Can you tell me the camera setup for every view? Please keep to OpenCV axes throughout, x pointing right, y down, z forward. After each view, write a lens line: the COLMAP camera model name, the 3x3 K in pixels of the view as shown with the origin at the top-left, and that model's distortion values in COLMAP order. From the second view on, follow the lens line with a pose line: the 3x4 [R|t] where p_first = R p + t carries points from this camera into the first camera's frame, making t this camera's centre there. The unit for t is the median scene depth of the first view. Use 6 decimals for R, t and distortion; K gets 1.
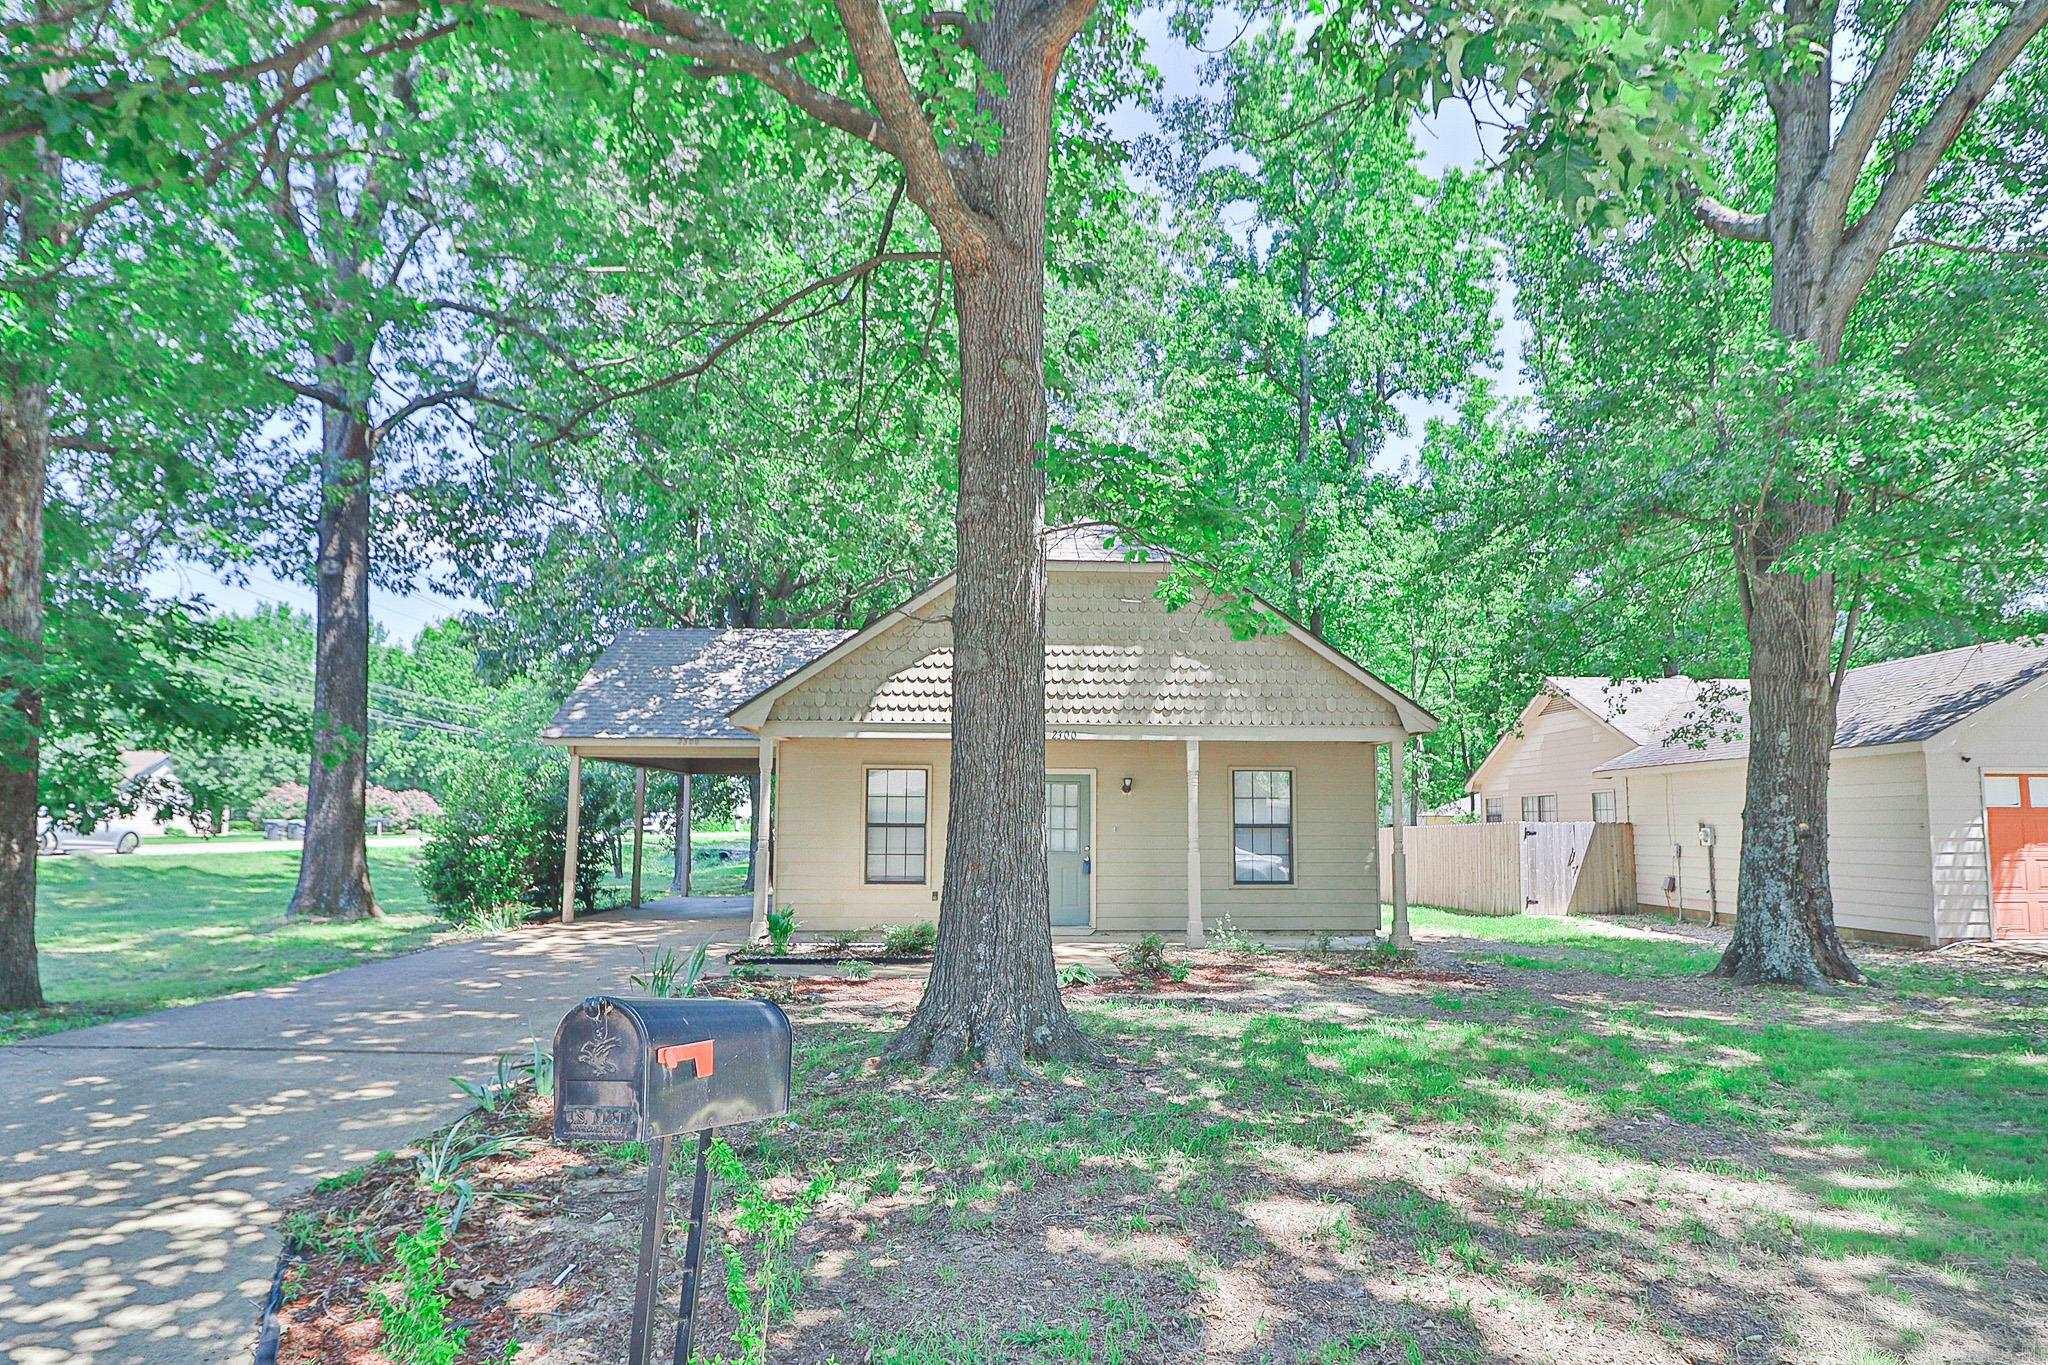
lens RADIAL K [[1056.3, 0, 1019.2], [0, 1056.3, 690.3], [0, 0, 1]] dist [-0.001998, -0.011601]
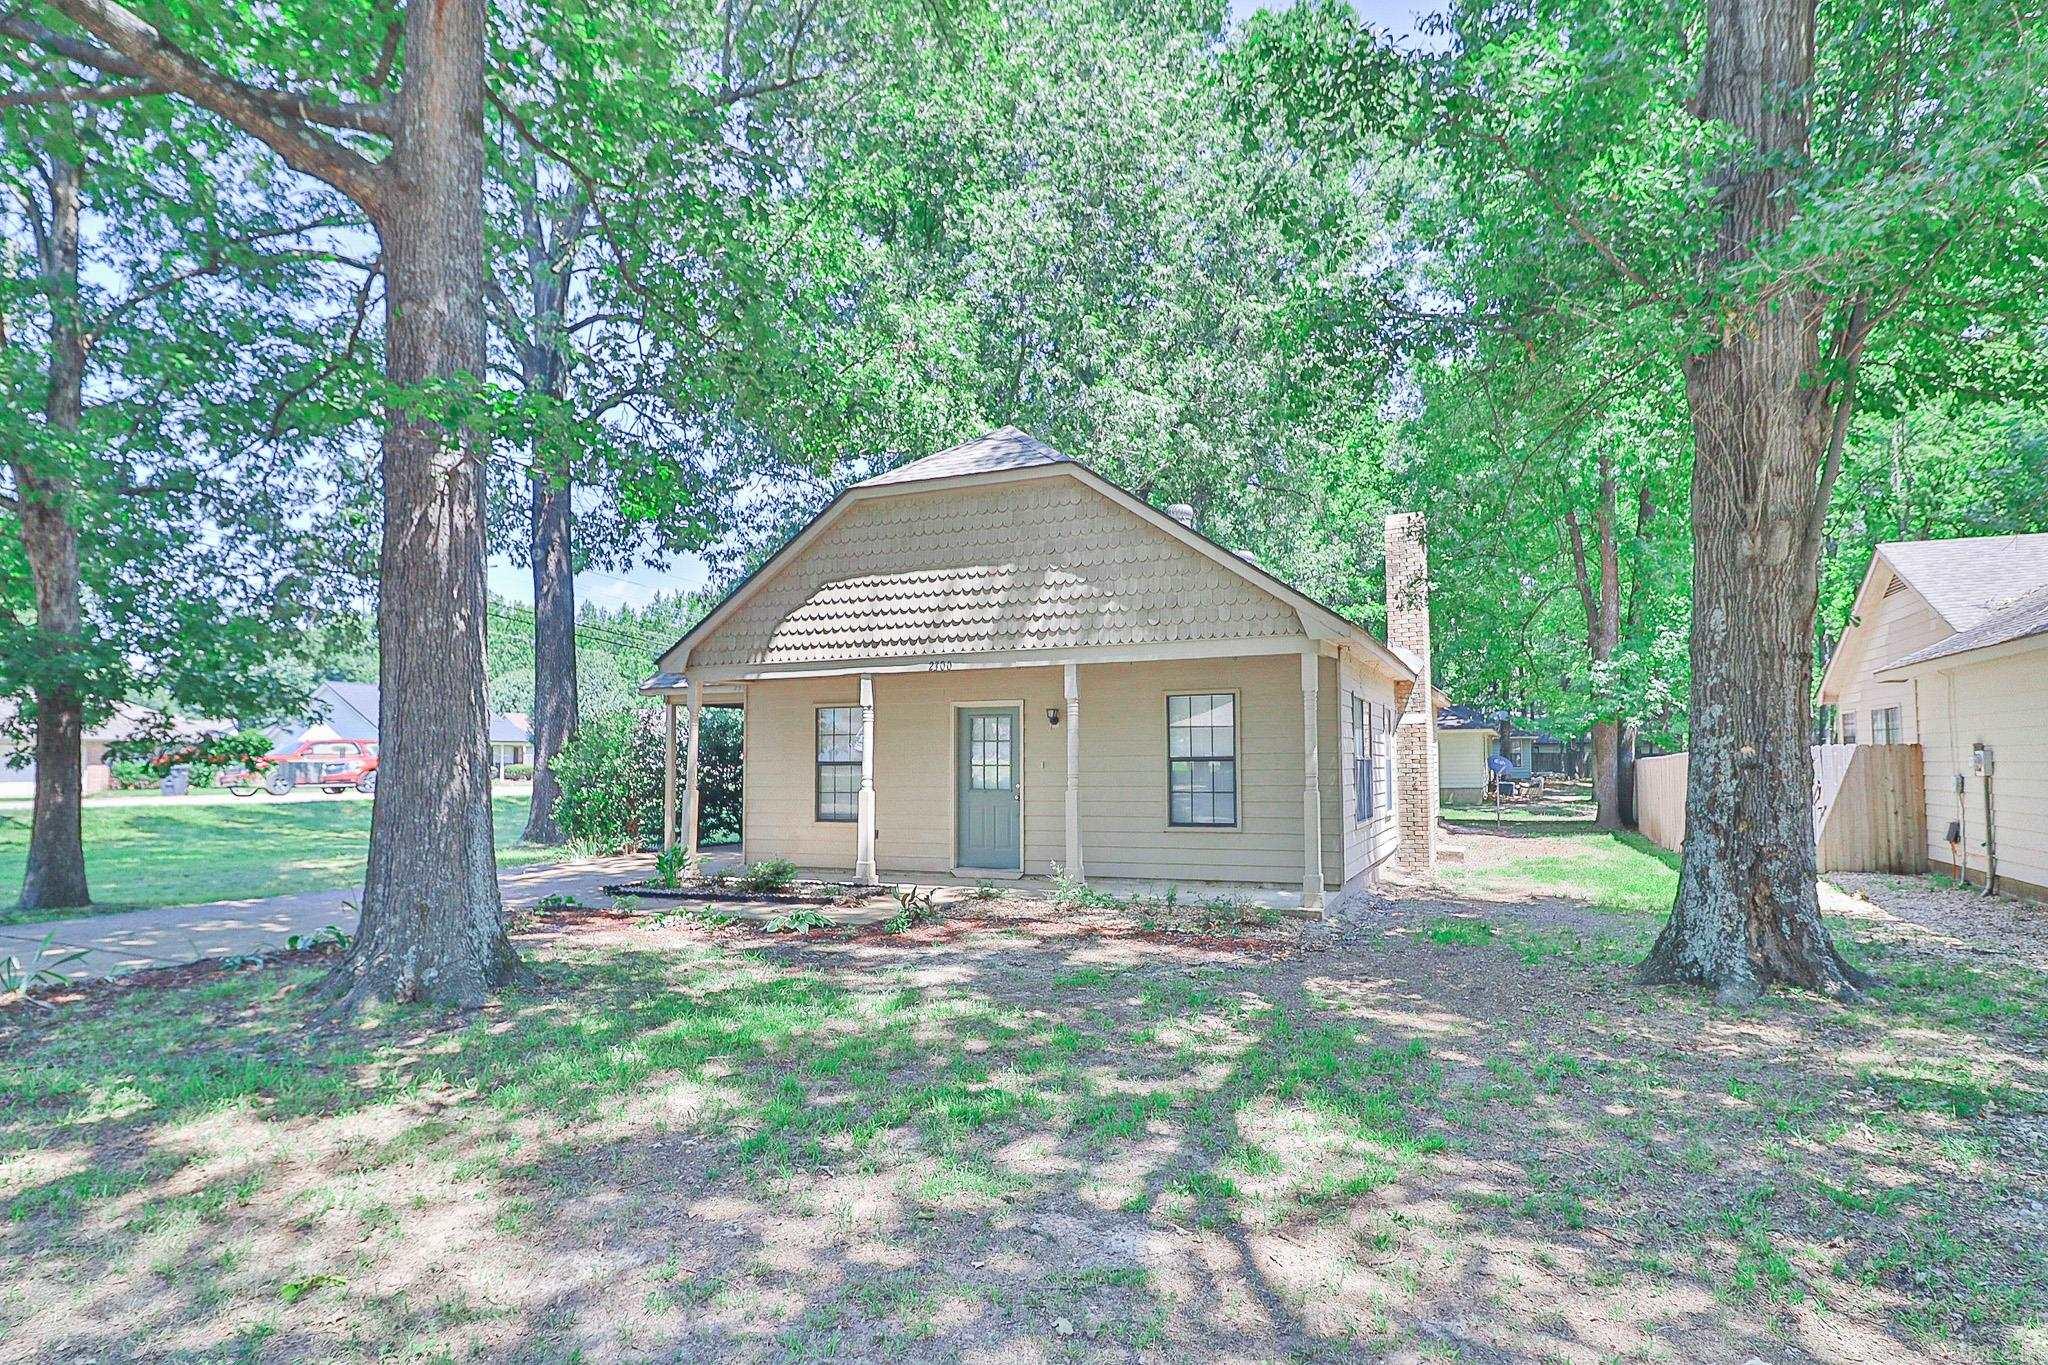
lens RADIAL K [[1065.9, 0, 1034.8], [0, 1065.9, 653.8], [0, 0, 1]] dist [-0.013585, -0.000435]
pose [[0.906773, -0.055491, -0.417952, 0.511681], [0.067396, 0.997631, 0.013765, 0.024288], [0.416198, -0.040650, 0.908365, 0.177127]]
